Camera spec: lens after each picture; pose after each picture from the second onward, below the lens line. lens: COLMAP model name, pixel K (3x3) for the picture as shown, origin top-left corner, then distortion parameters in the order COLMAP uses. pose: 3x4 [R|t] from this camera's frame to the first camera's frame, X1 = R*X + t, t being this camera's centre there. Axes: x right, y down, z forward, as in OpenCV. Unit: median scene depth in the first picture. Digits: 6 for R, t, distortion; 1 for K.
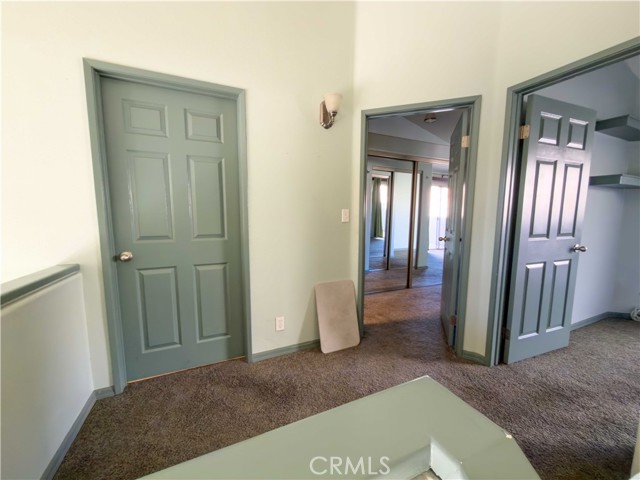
lens RADIAL K [[256.0, 0, 319.6], [0, 256.0, 241.0], [0, 0, 1]] dist [0.001266, -0.000275]
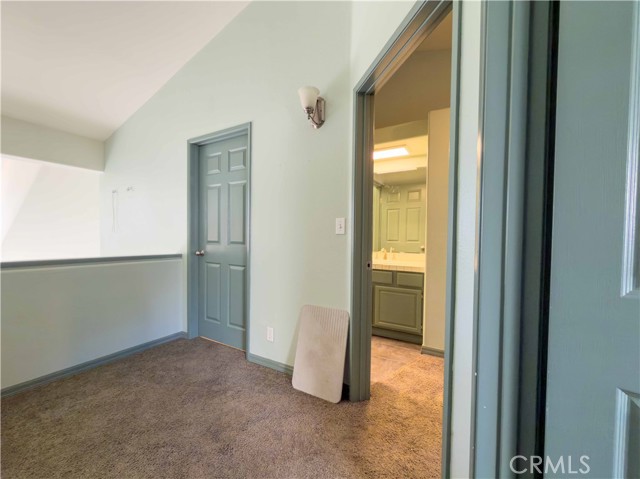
lens RADIAL K [[256.0, 0, 305.7], [0, 256.0, 241.0], [0, 0, 1]] dist [0.001266, -0.000275]
pose [[0.569867, 0.022293, -0.821434, 0.773527], [-0.103102, 0.993672, -0.044560, -0.008012], [0.815243, 0.110085, 0.568560, 0.532545]]
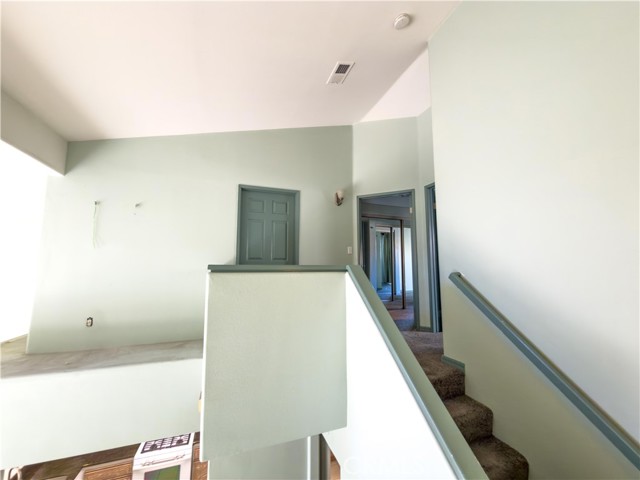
lens RADIAL K [[256.0, 0, 320.5], [0, 256.0, 242.4], [0, 0, 1]] dist [0.001266, -0.000275]
pose [[0.996212, -0.013373, -0.085928, 0.056411], [-0.005276, 0.976990, -0.213222, 0.263886], [0.086802, 0.212868, 0.973218, -0.894249]]
